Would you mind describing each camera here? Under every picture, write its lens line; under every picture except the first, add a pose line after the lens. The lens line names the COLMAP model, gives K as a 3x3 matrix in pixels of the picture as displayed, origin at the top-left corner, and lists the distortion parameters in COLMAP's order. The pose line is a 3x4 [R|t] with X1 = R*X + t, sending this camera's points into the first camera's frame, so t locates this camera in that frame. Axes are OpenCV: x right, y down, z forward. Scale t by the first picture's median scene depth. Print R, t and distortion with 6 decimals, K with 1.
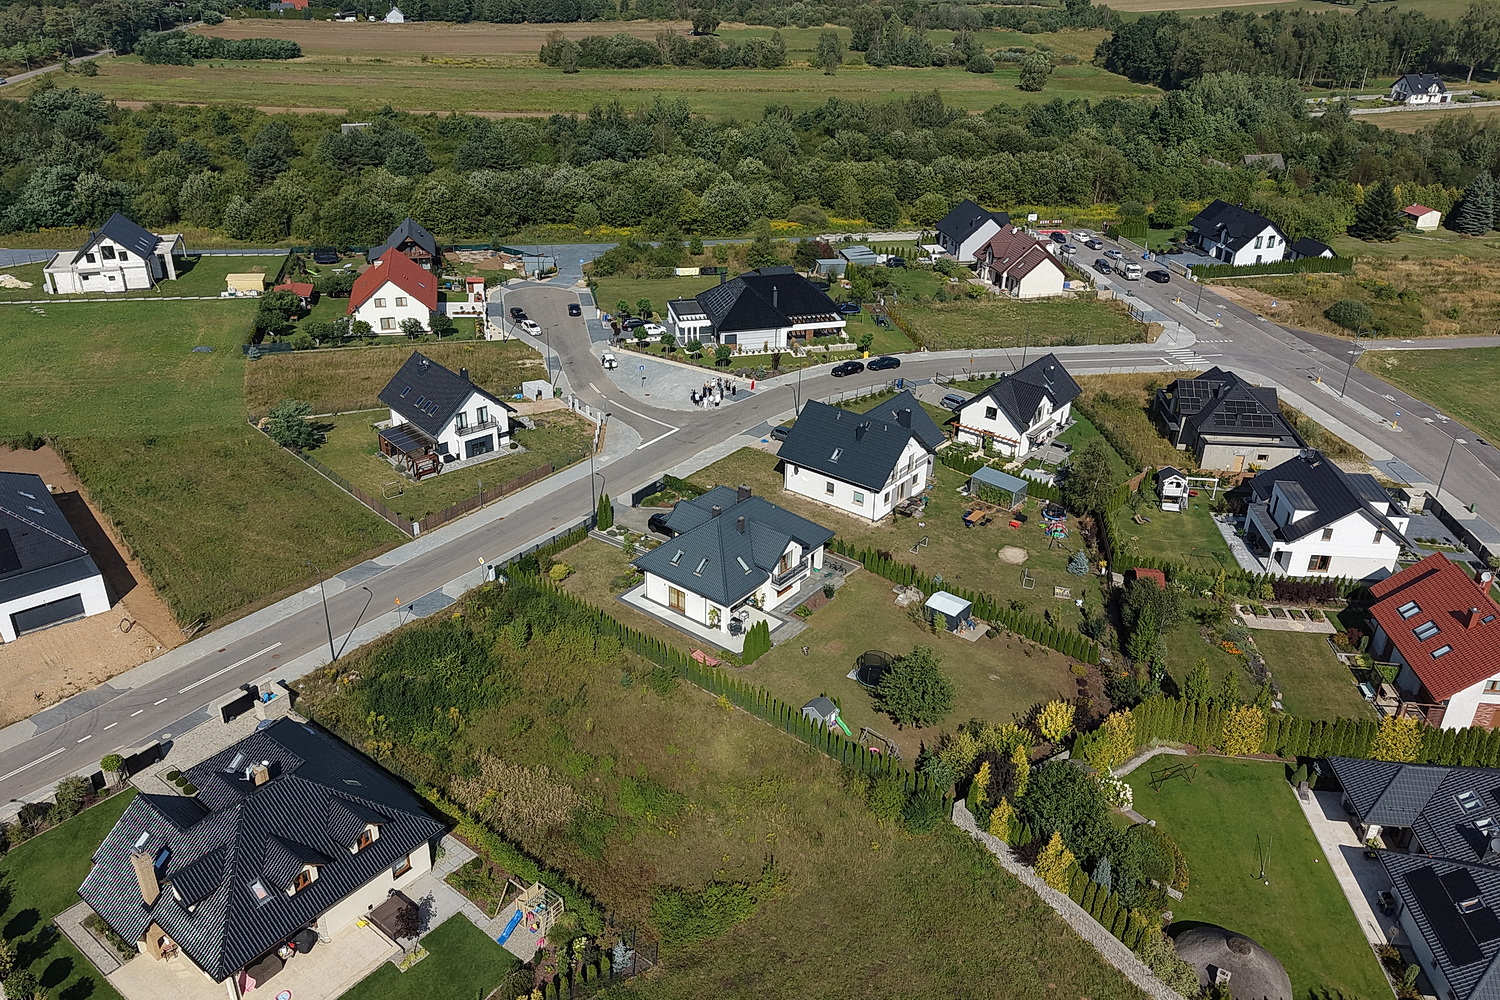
lens RADIAL K [[1043.6, 0, 710.4], [0, 1043.6, 463.0], [0, 0, 1]] dist [-0.003986, -0.000668]
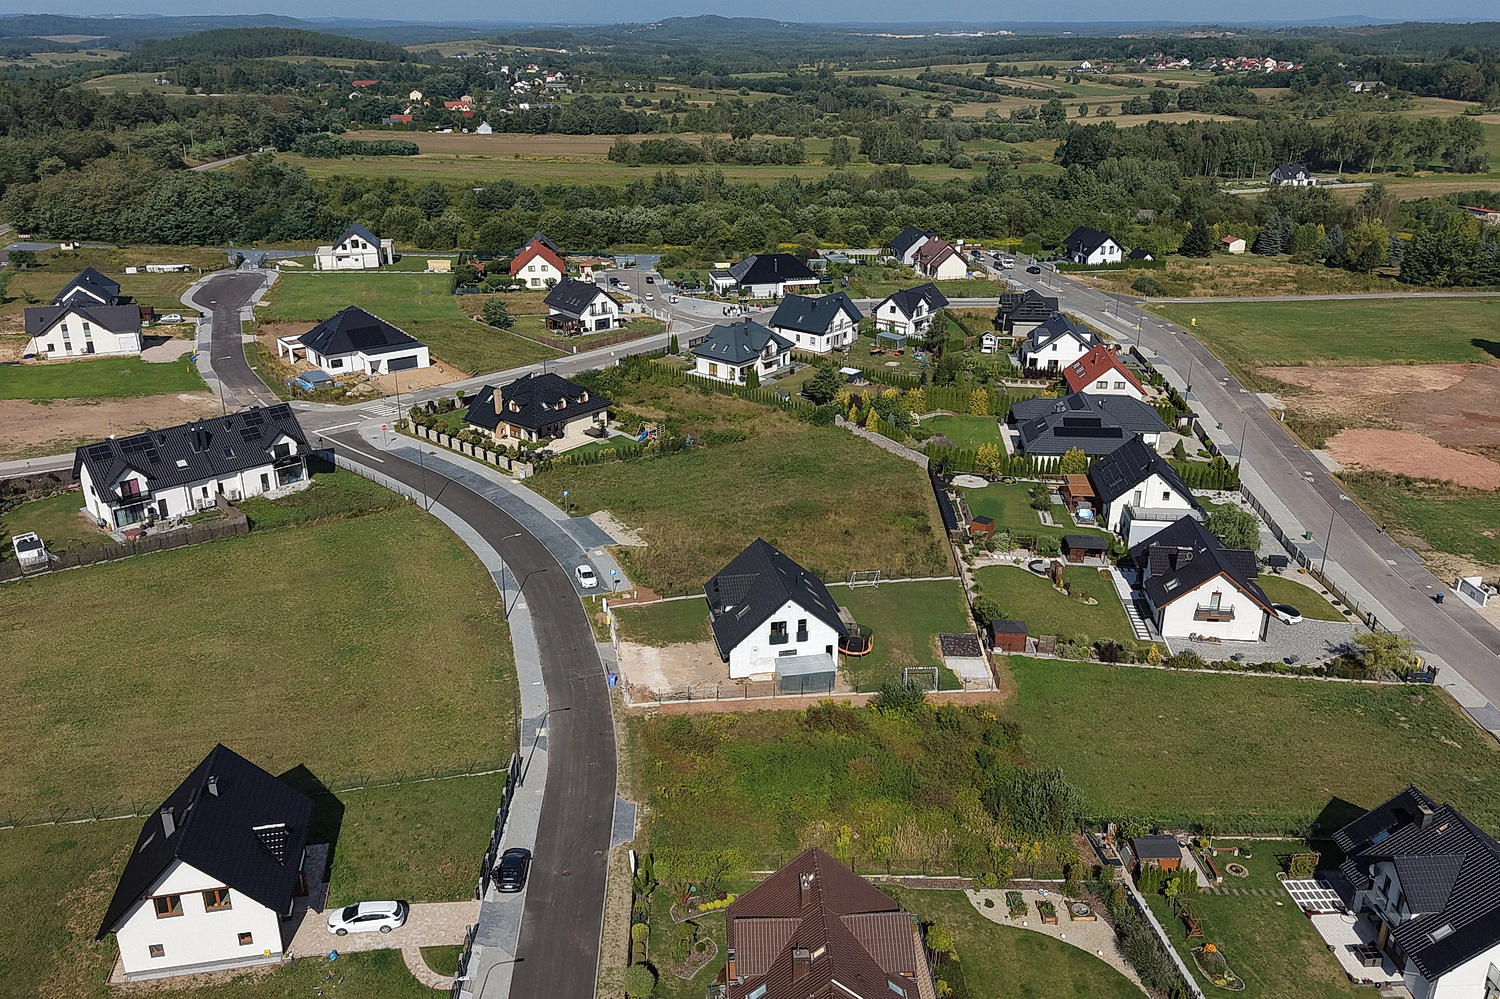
lens RADIAL K [[1043.6, 0, 752.9], [0, 1043.6, 500.1], [0, 0, 1]] dist [-0.003986, -0.000668]
pose [[0.999999, 0.000905, 0.000759, 0.024160], [-0.000841, 0.996788, -0.080085, 0.309113], [-0.000829, 0.080084, 0.996788, -0.541809]]
